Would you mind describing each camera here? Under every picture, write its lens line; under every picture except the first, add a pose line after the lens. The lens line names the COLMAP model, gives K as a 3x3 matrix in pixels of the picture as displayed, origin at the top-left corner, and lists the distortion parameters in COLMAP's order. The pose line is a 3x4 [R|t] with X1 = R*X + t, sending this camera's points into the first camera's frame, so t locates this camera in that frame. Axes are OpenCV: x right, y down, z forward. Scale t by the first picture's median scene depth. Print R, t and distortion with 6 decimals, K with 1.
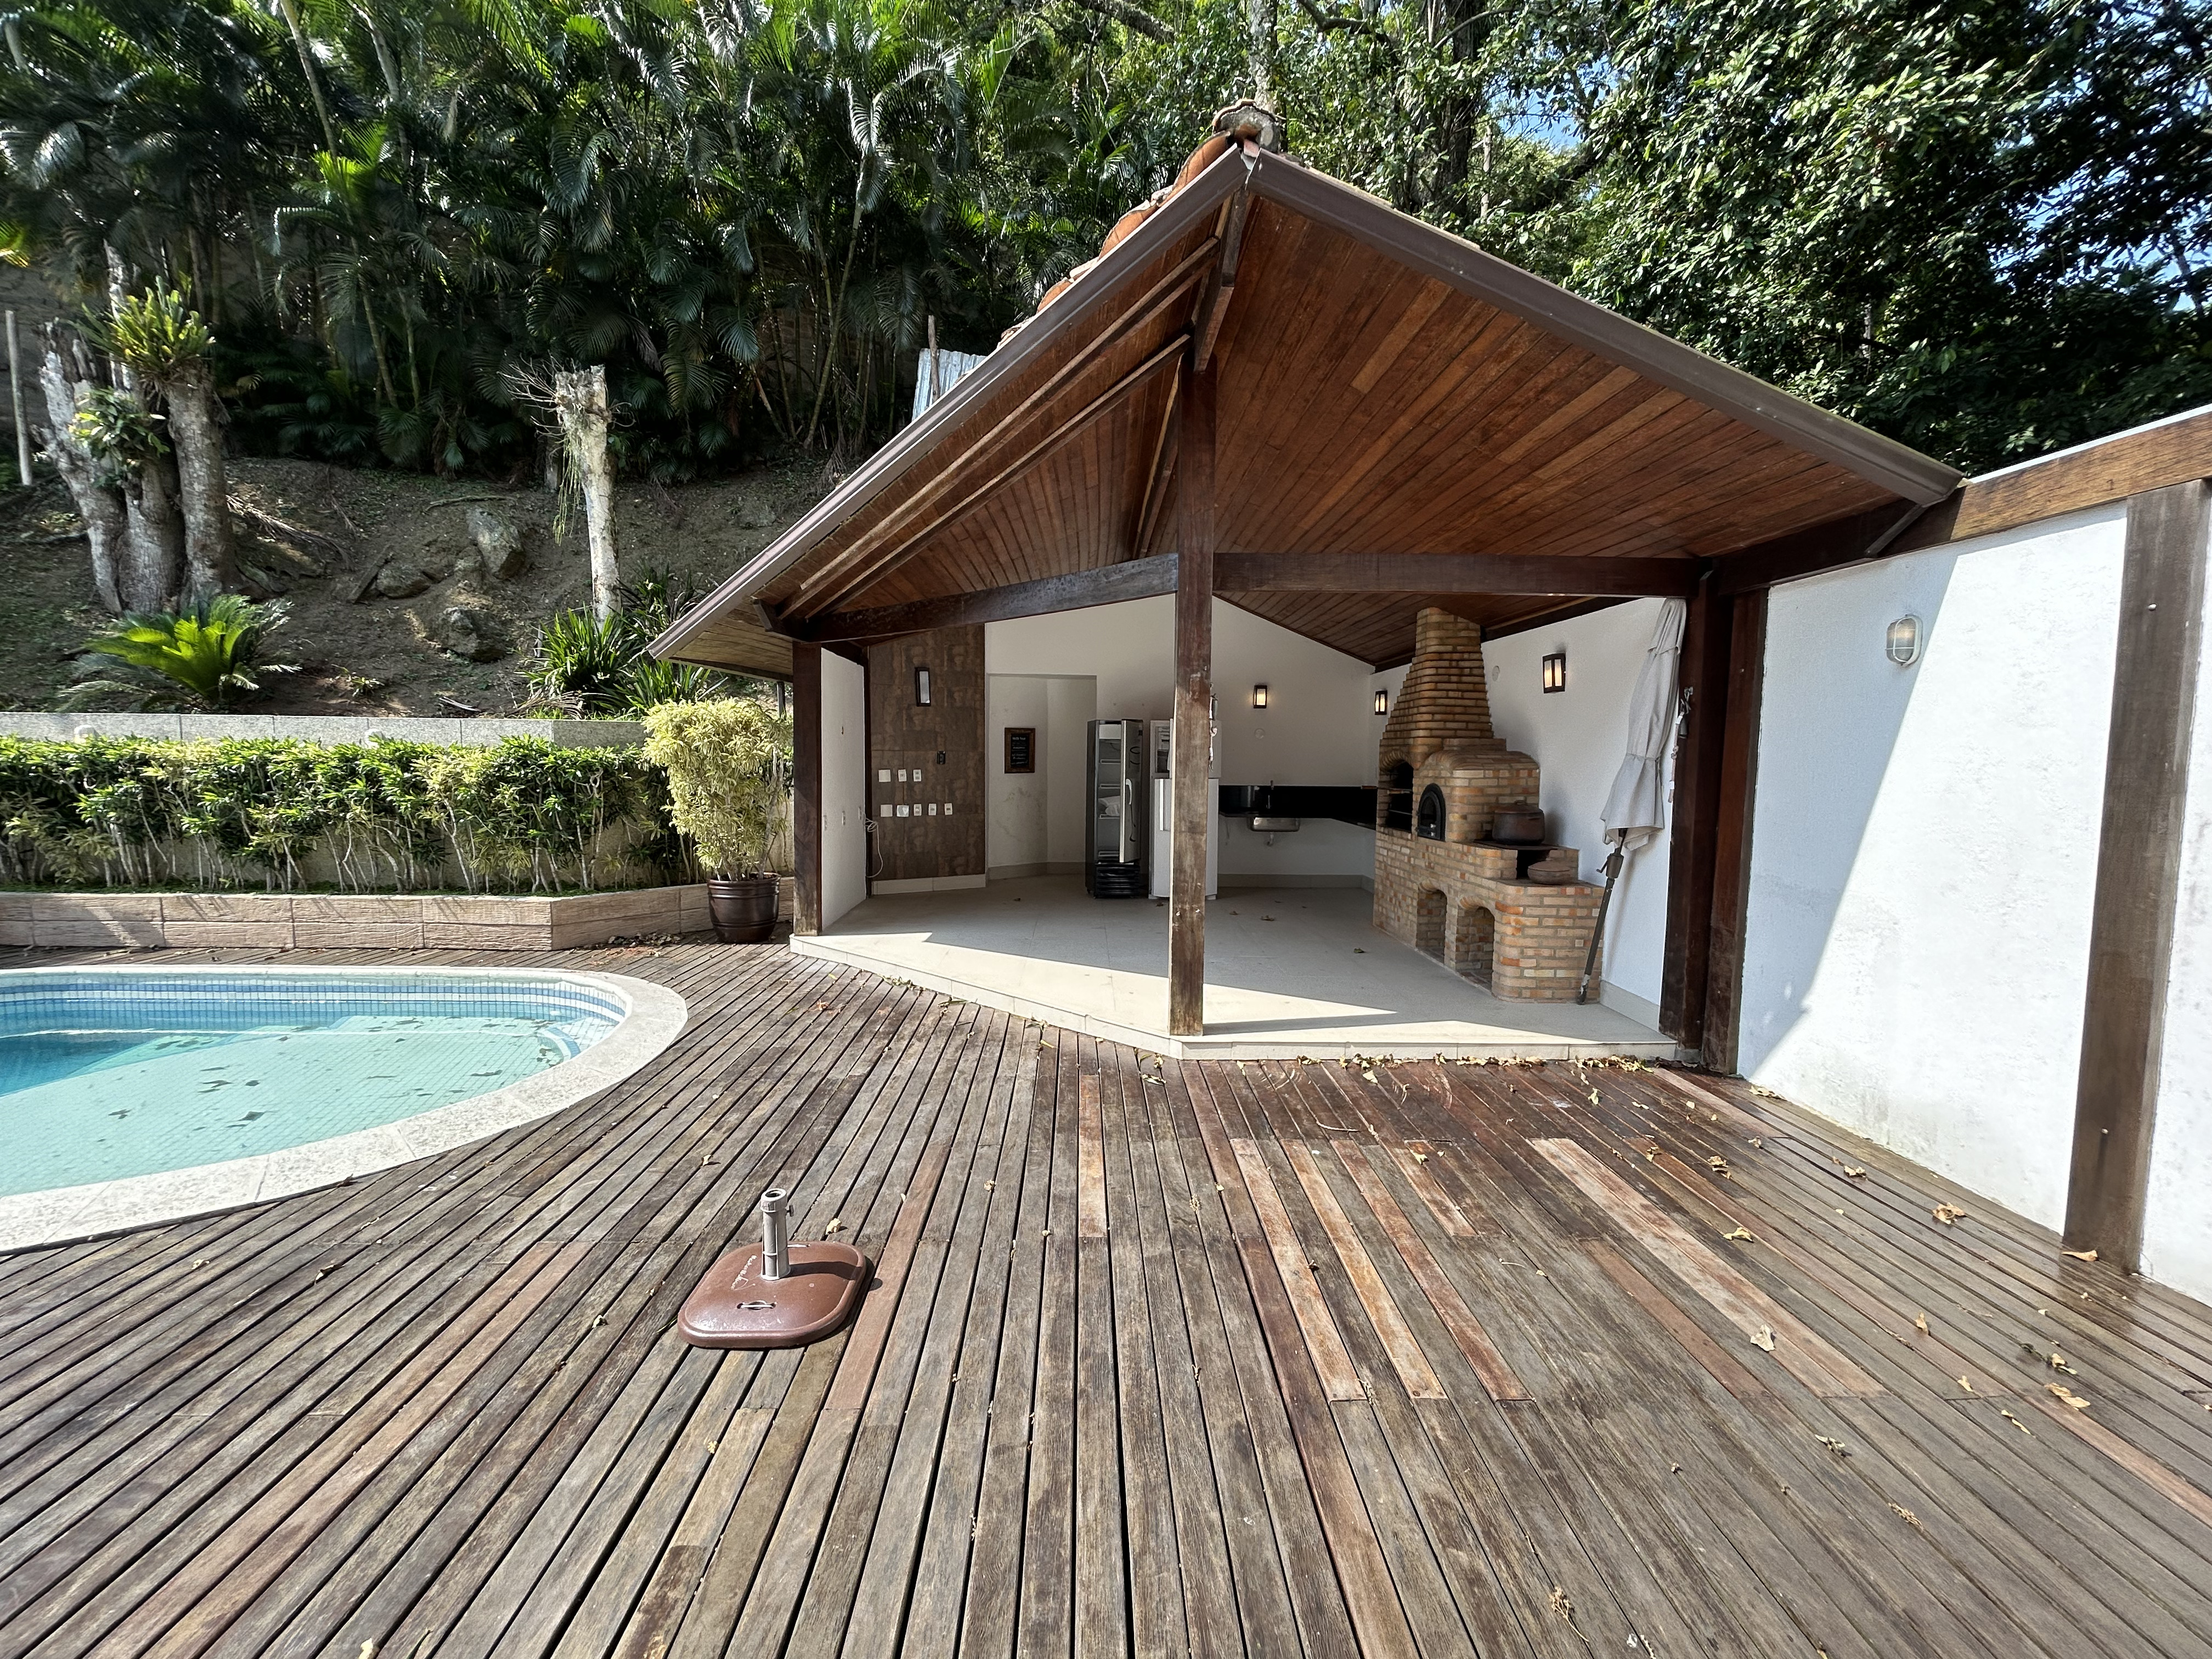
lens RADIAL K [[890.9, 0, 1108.9], [0, 890.9, 828.3], [0, 0, 1]] dist [0.002440, -0.000848]
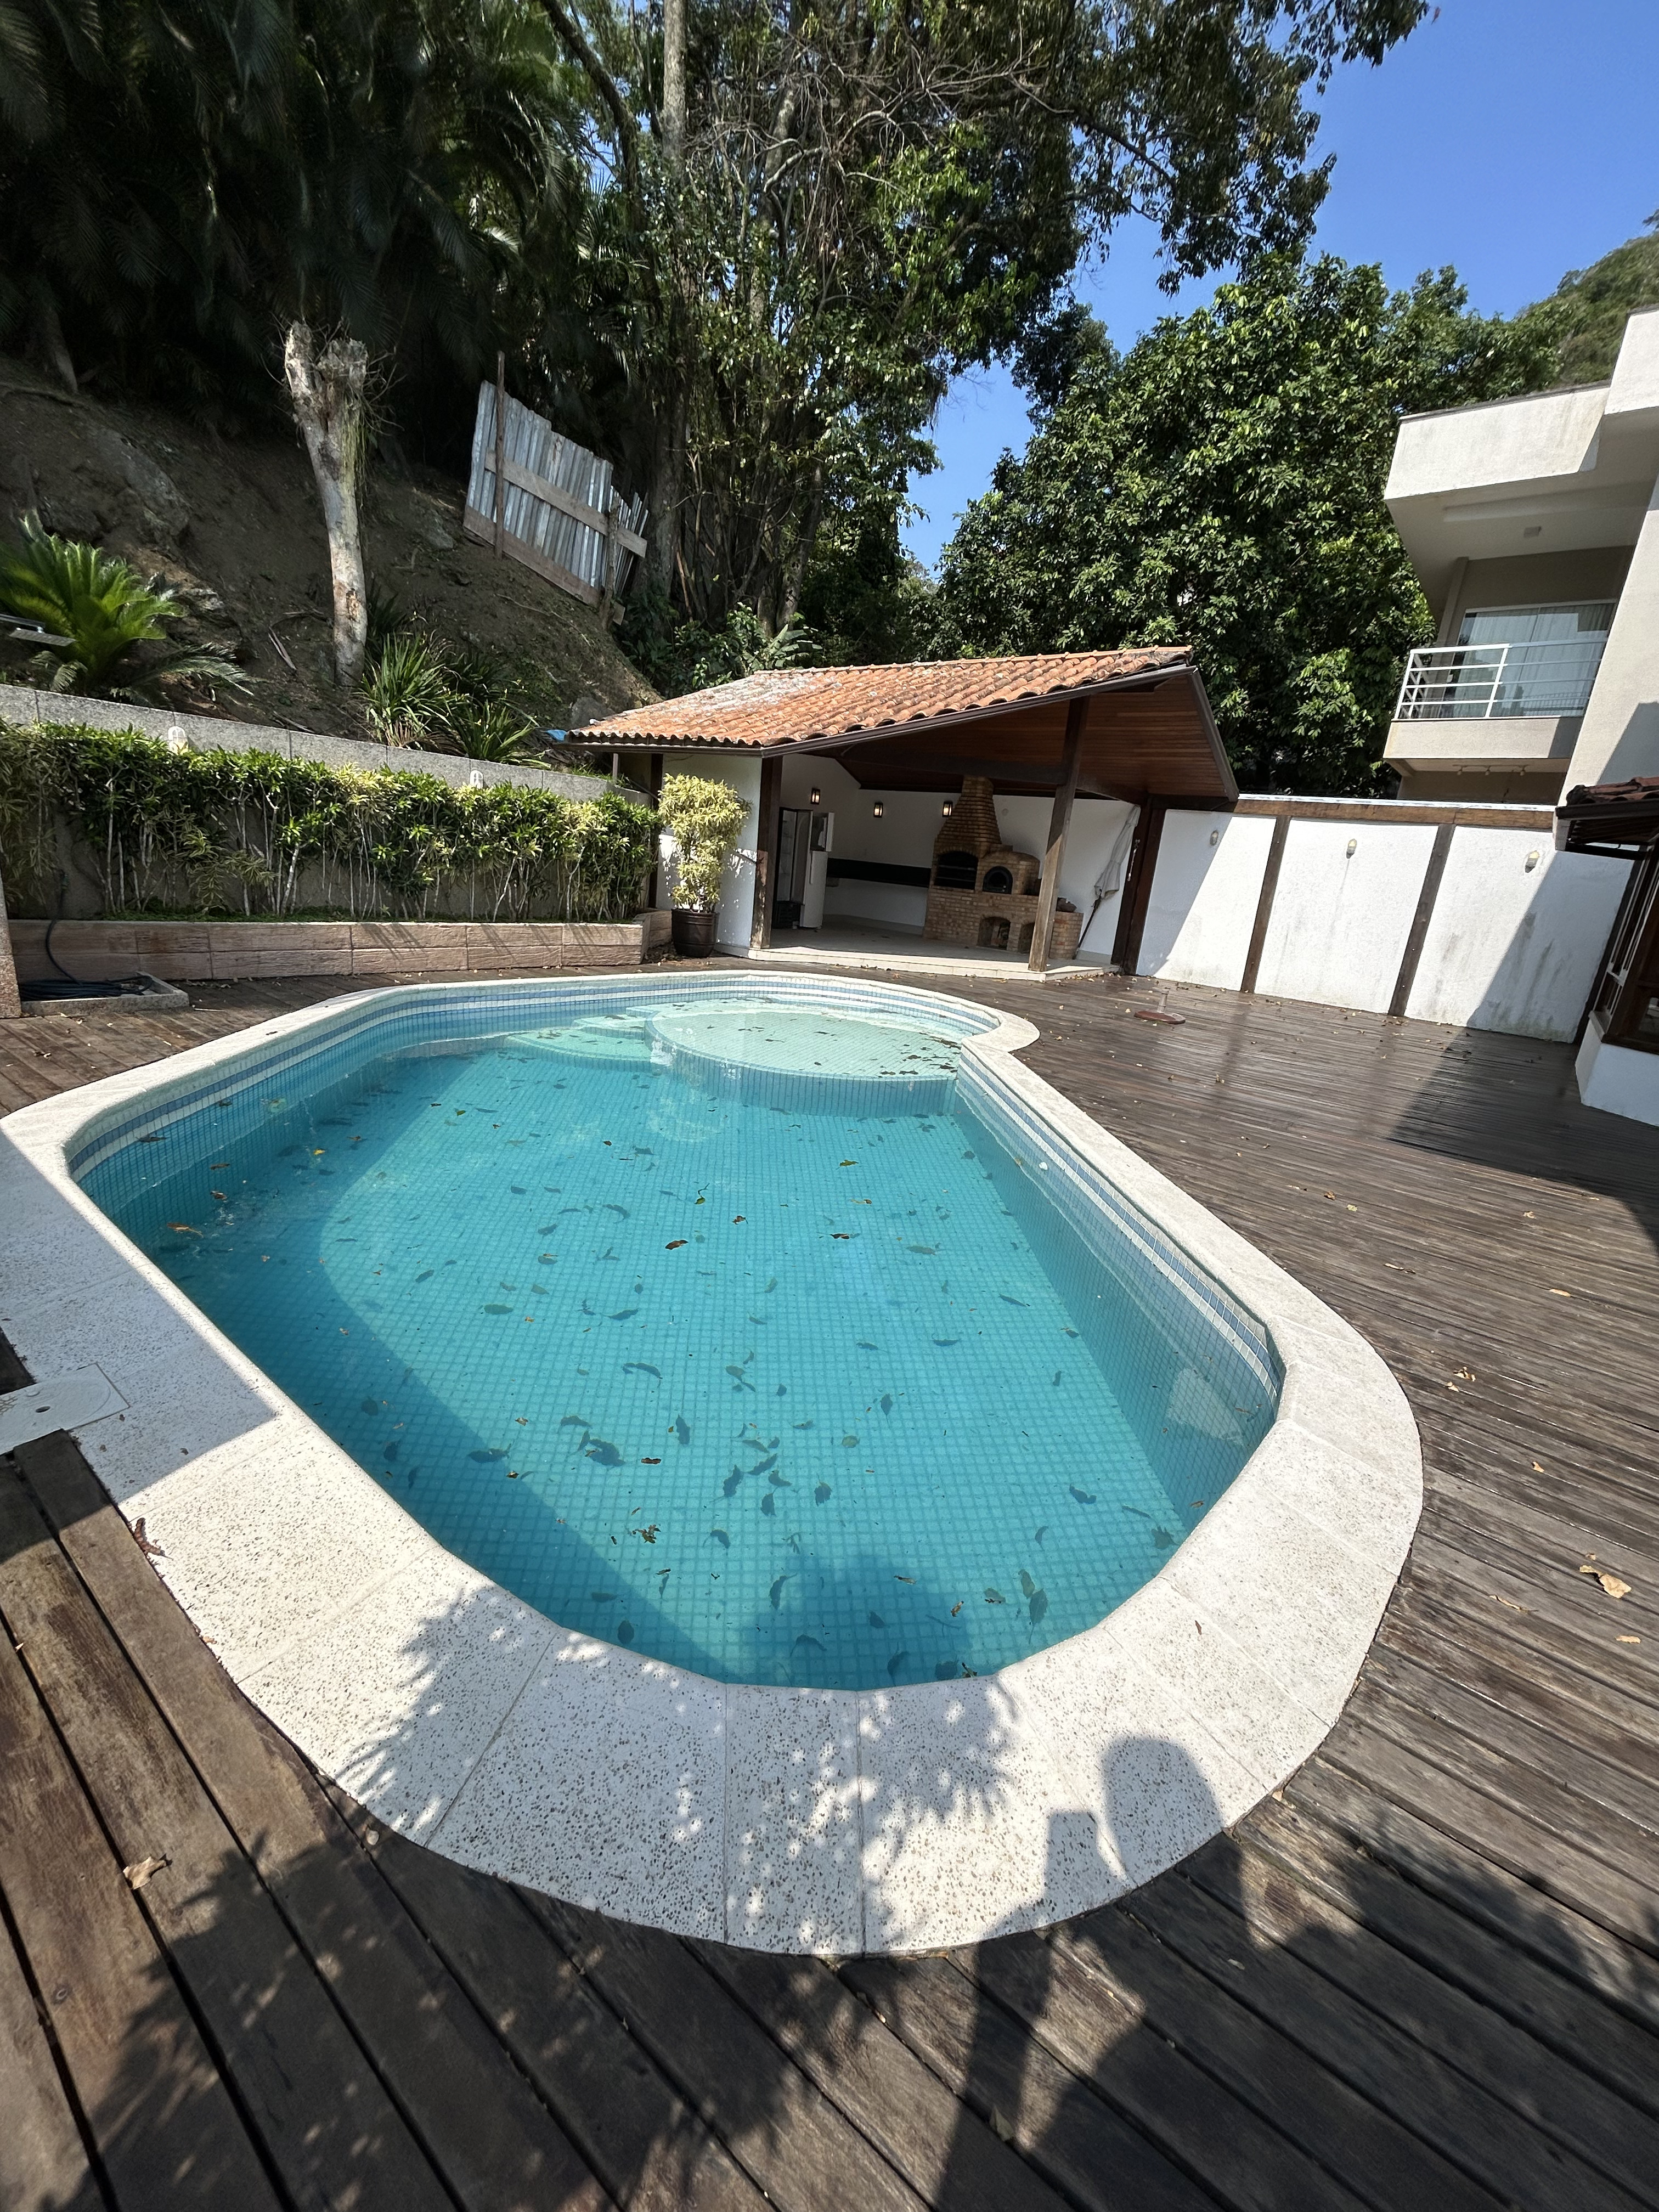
lens RADIAL K [[890.9, 0, 832.8], [0, 890.9, 1101.7], [0, 0, 1]] dist [0.002440, -0.000848]
pose [[0.633956, -0.156294, 0.757412, -1.541072], [-0.026140, 0.974476, 0.222964, 0.032612], [-0.772928, -0.161148, 0.613689, -0.092722]]
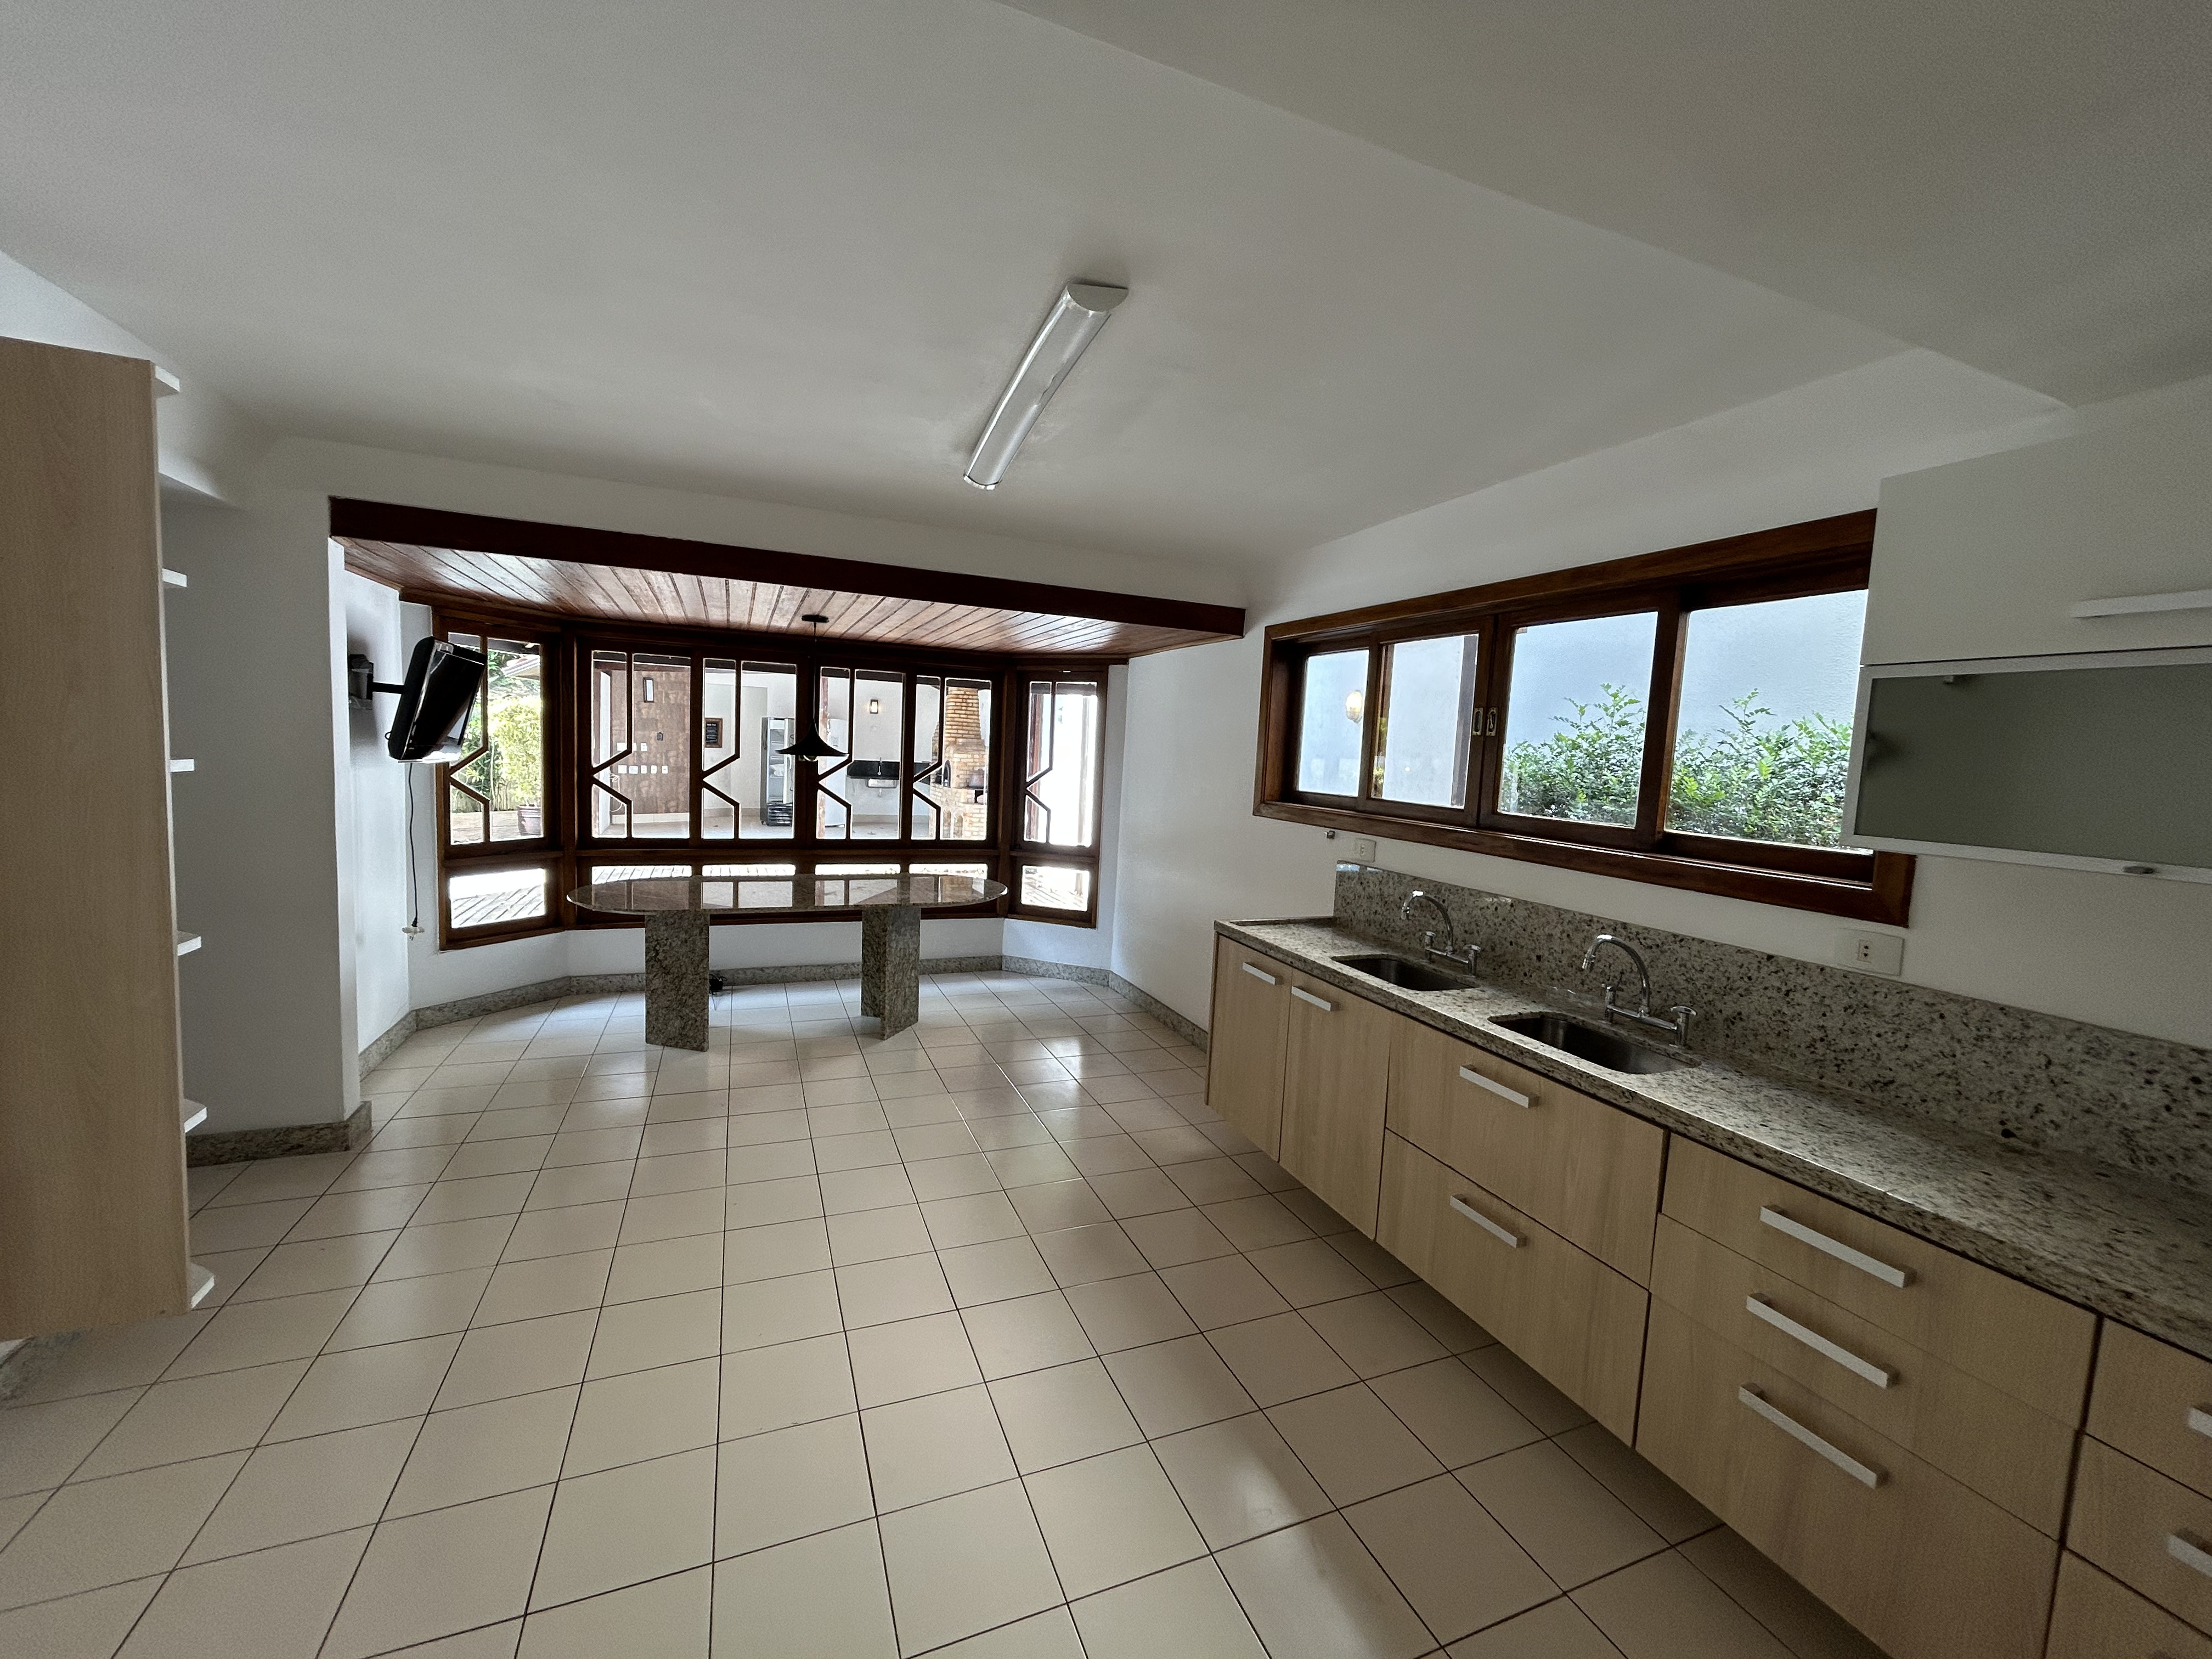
lens RADIAL K [[890.9, 0, 1104.8], [0, 890.9, 828.5], [0, 0, 1]] dist [0.002440, -0.000848]
pose [[0.936621, 0.002228, 0.350338, -0.010206], [-0.009061, 0.999799, 0.017867, 0.064026], [-0.350228, -0.019909, 0.936453, -1.001871]]
